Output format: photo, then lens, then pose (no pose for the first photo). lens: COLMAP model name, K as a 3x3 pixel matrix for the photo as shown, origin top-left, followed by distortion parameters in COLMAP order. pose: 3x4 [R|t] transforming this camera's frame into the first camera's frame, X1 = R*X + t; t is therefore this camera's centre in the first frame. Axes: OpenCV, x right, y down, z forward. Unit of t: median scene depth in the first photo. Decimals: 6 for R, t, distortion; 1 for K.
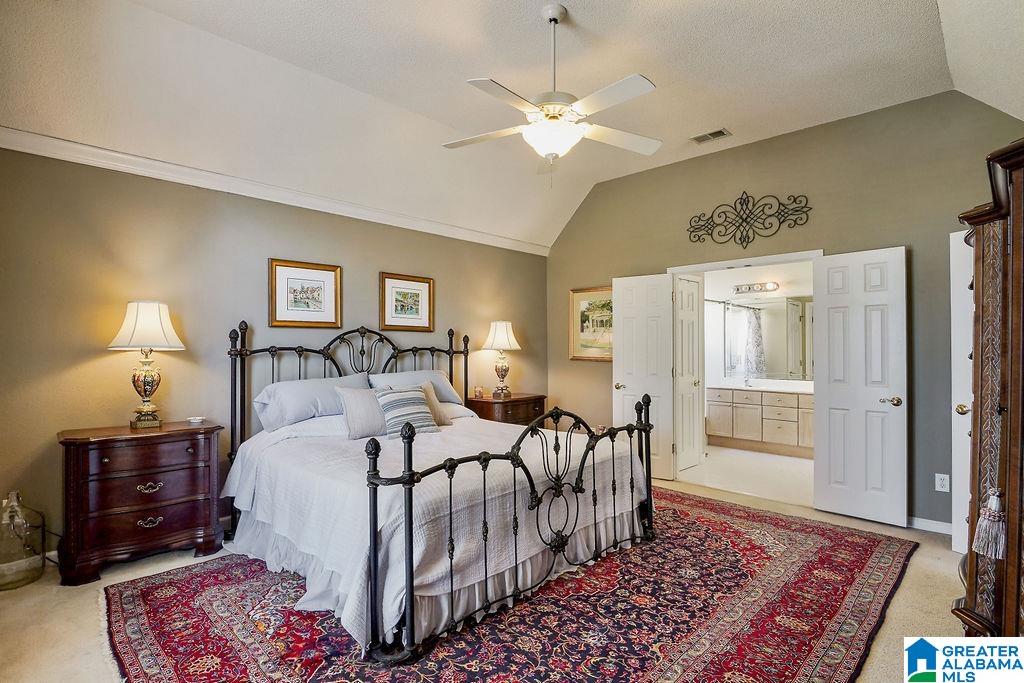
lens RADIAL K [[501.2, 0, 512.0], [0, 501.2, 341.5], [0, 0, 1]] dist [-0.001863, -0.000455]
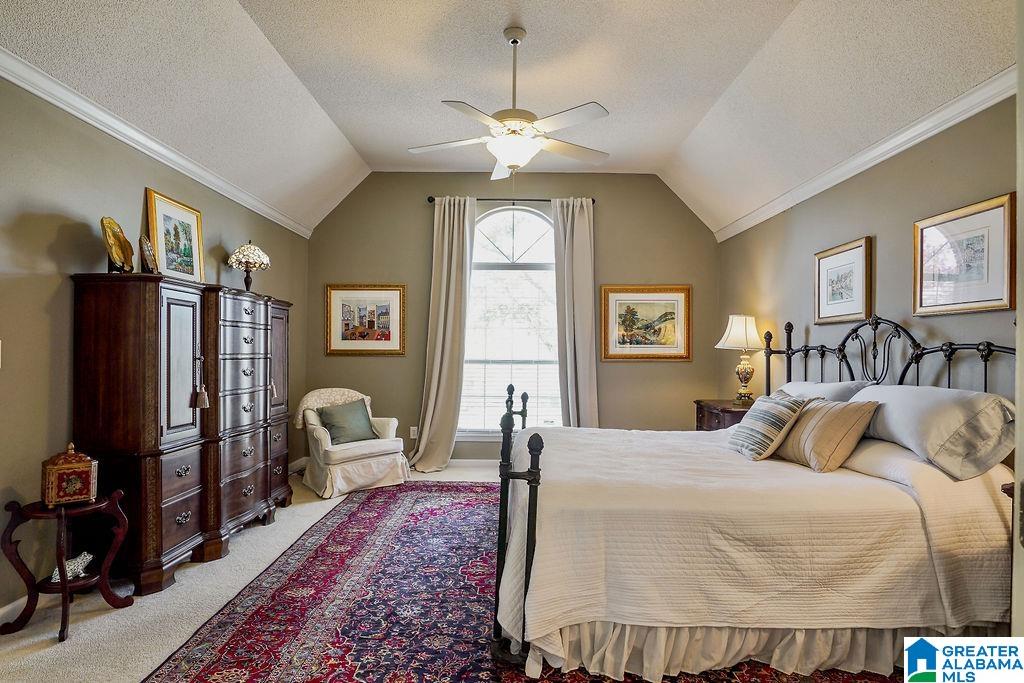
lens RADIAL K [[528.9, 0, 512.0], [0, 528.9, 341.5], [0, 0, 1]] dist [0.000900, 0.000160]
pose [[-0.708575, -0.019455, -0.705368, 0.879862], [-0.000367, 0.999630, -0.027202, 0.043089], [0.705636, -0.019015, -0.708319, 1.793378]]
